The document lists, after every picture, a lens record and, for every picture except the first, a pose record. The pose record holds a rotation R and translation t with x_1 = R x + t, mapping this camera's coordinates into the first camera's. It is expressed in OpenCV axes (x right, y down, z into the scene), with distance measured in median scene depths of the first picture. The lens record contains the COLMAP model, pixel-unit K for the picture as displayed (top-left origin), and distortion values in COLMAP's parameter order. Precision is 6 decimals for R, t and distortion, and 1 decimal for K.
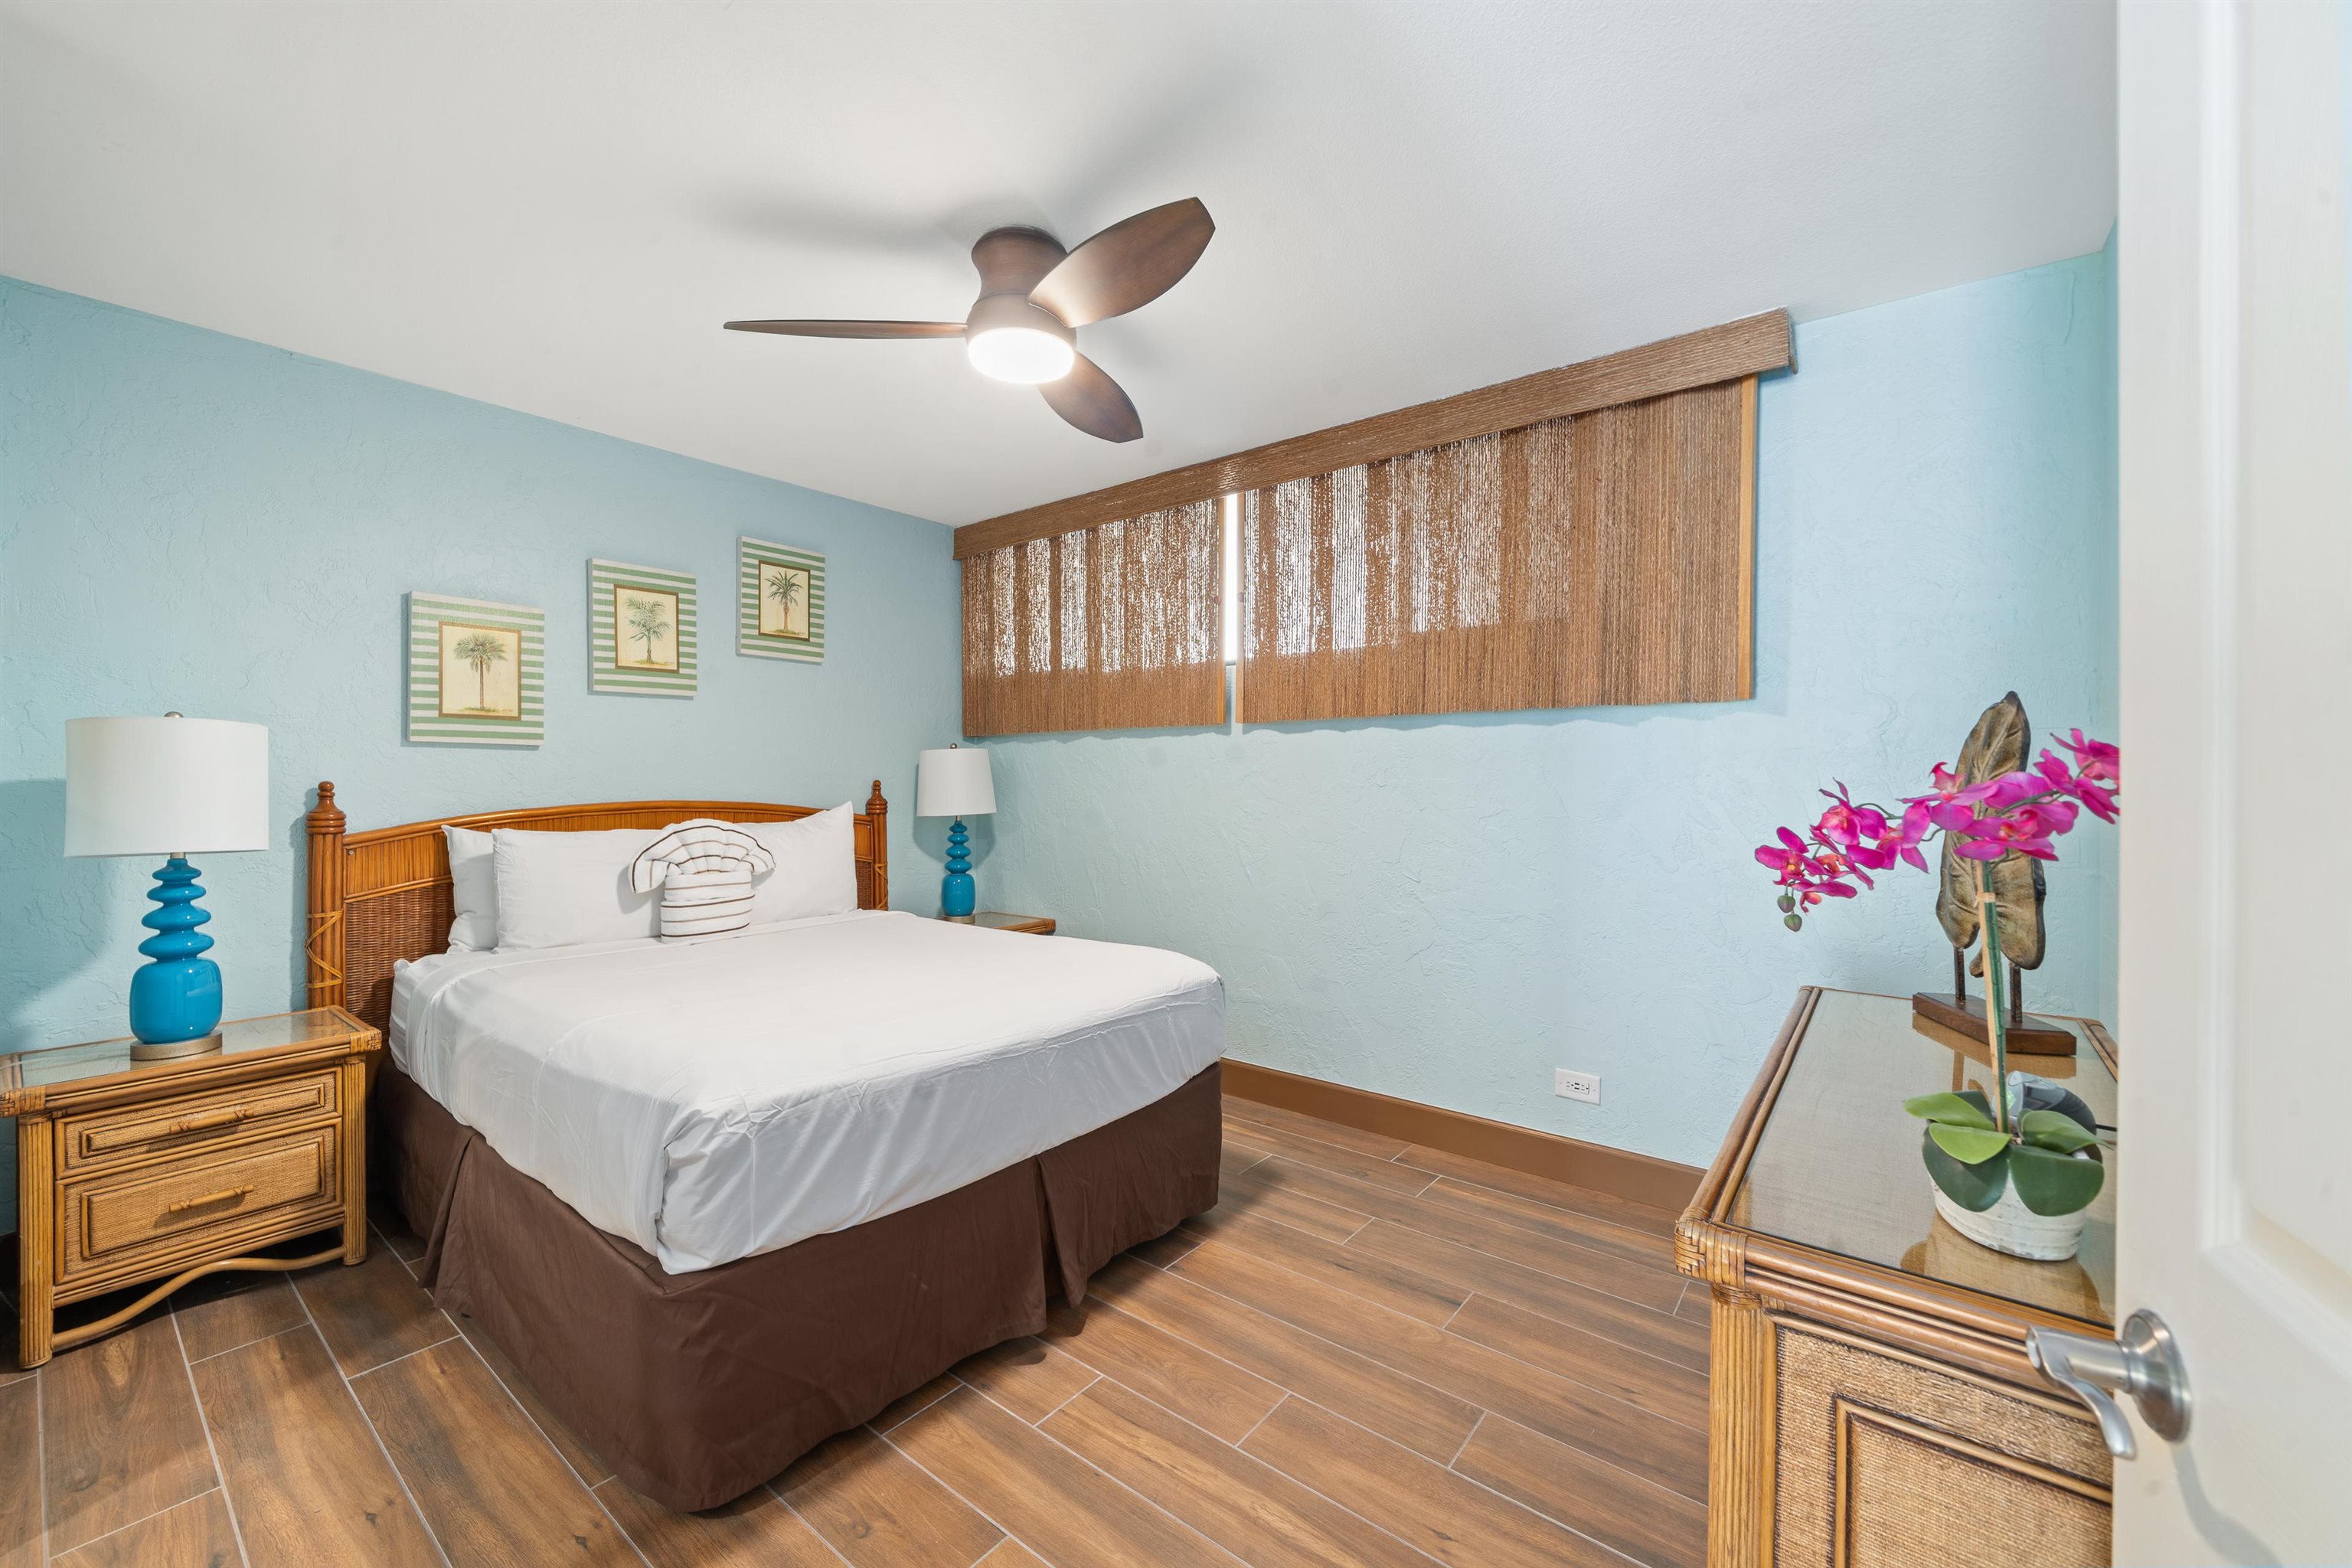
lens RADIAL K [[919.7, 0, 1178.5], [0, 919.7, 778.4], [0, 0, 1]] dist [0.018317, 0.000063]
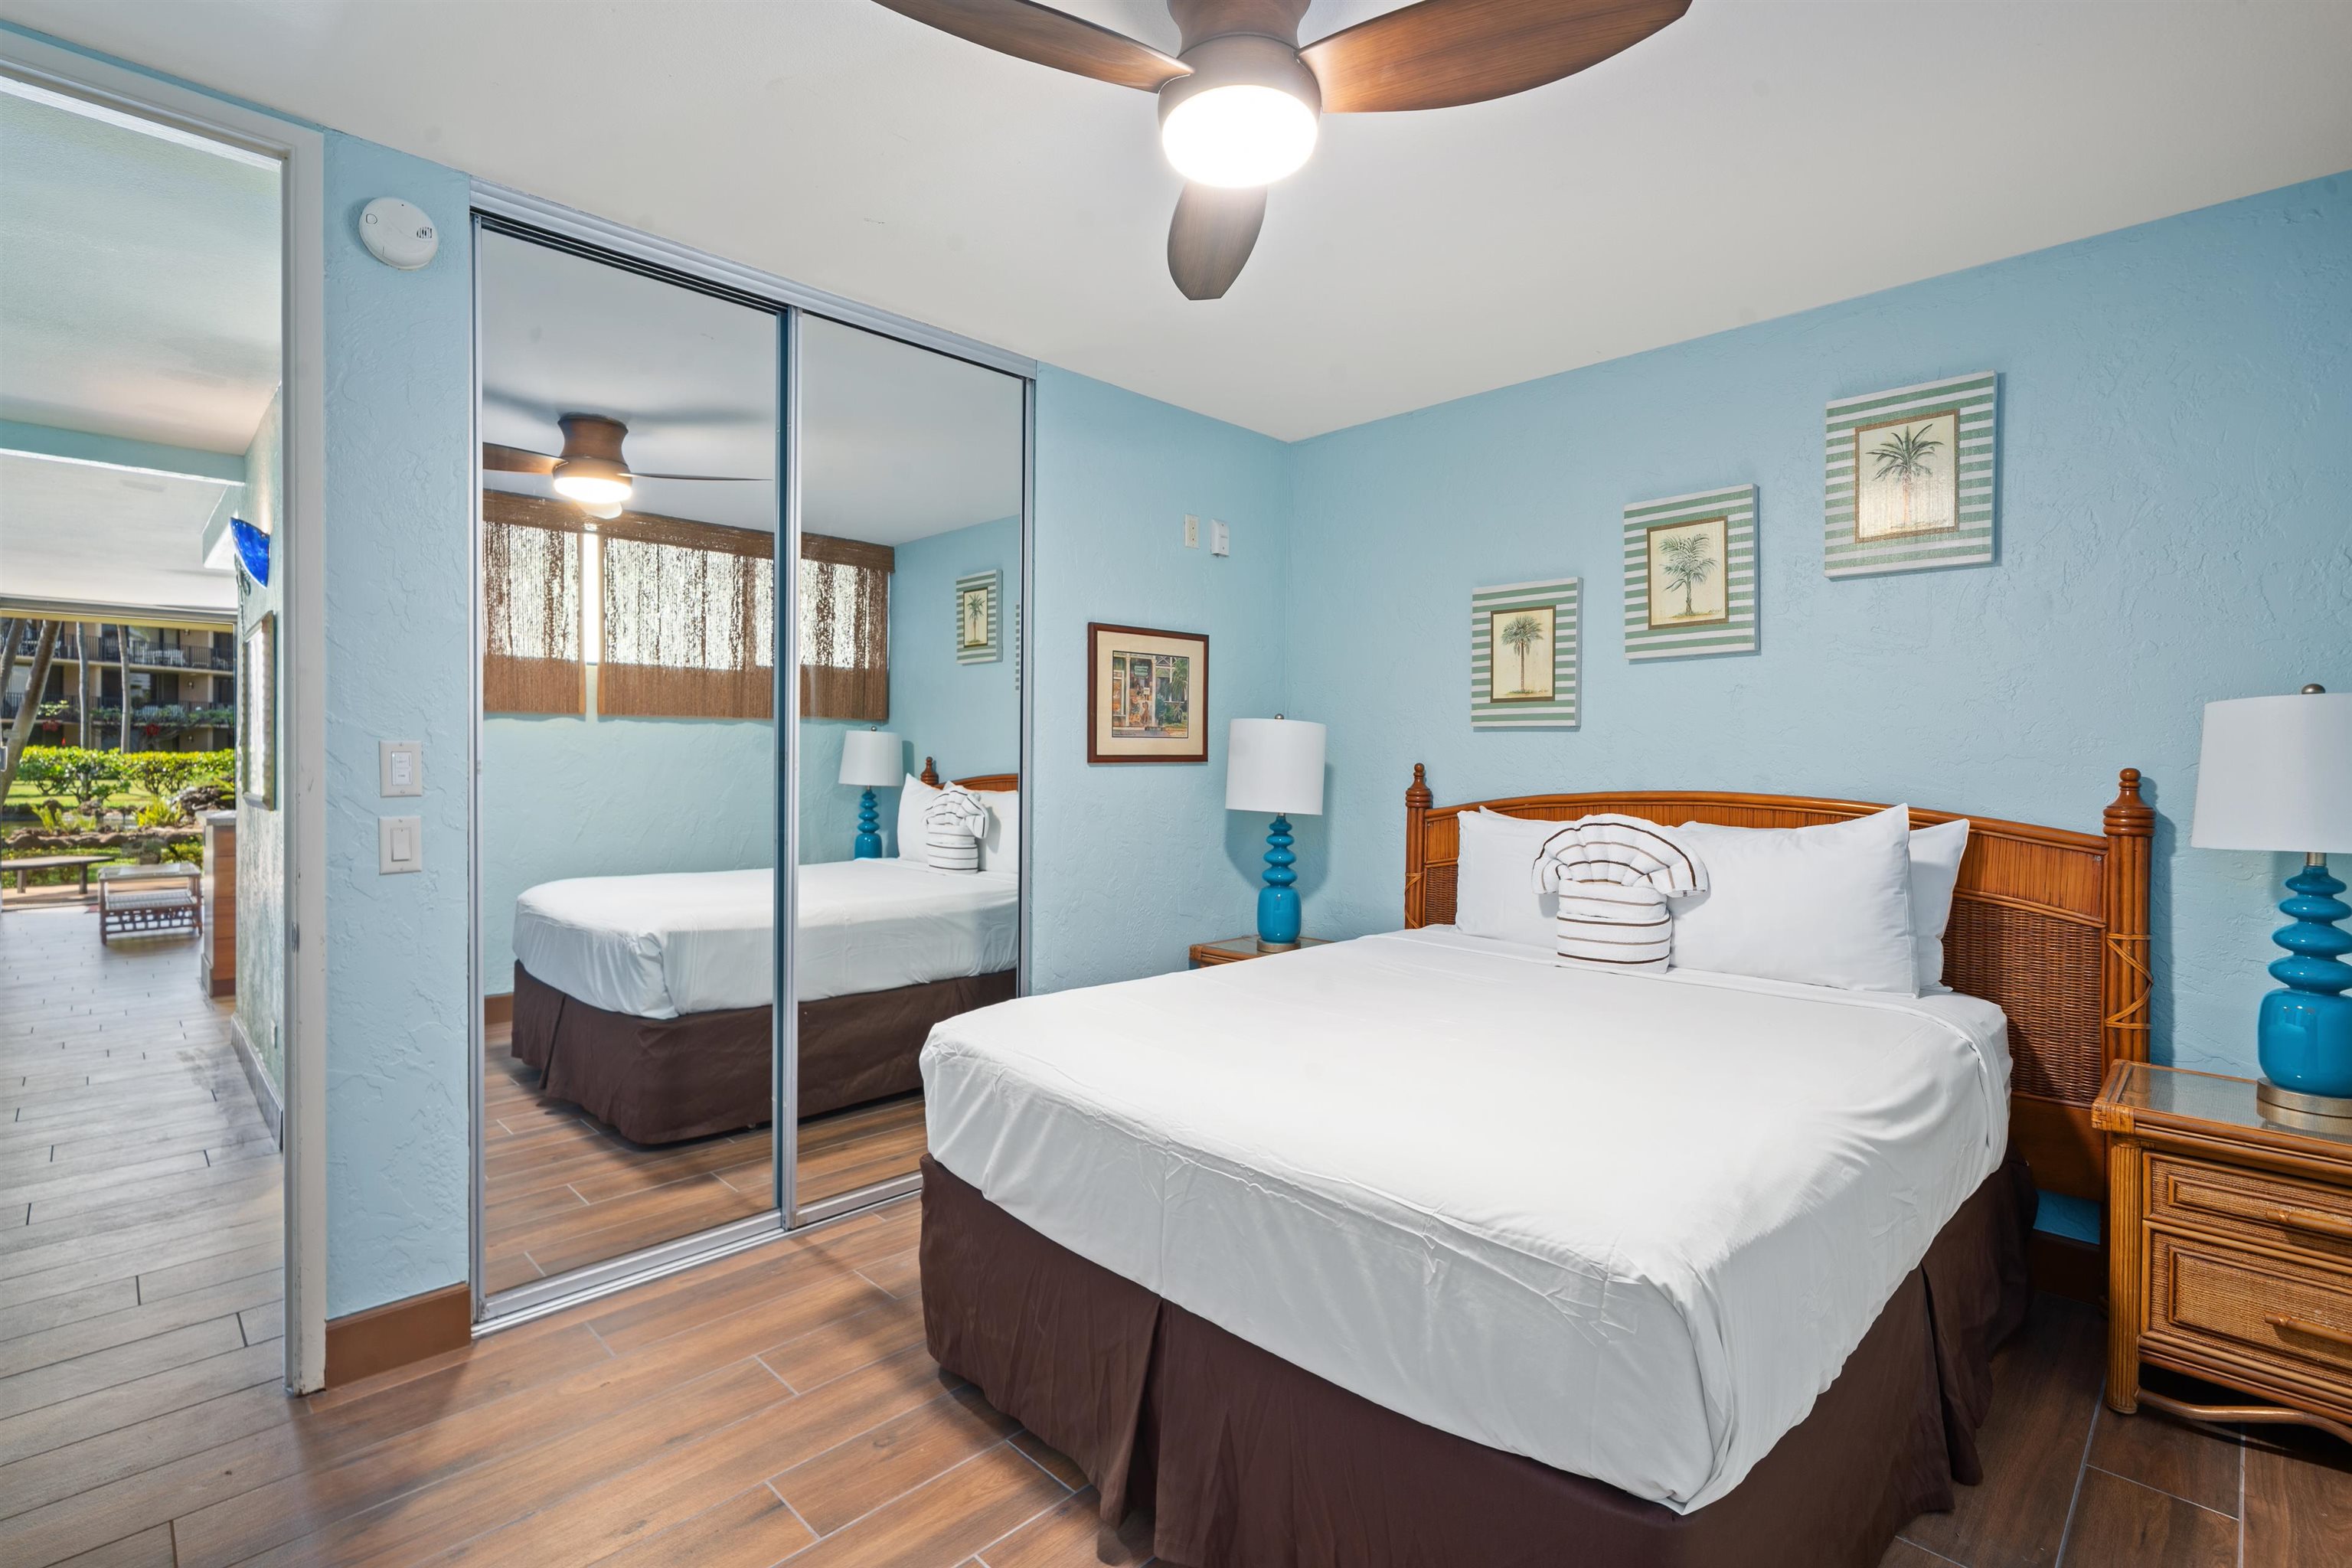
lens RADIAL K [[1110.7, 0, 1177.9], [0, 1110.7, 774.8], [0, 0, 1]] dist [-0.005827, 0.000890]
pose [[-0.113973, 0.009850, -0.993435, 0.461311], [-0.009645, 0.999893, 0.011021, 0.004238], [0.993437, 0.010838, -0.113865, 0.759107]]
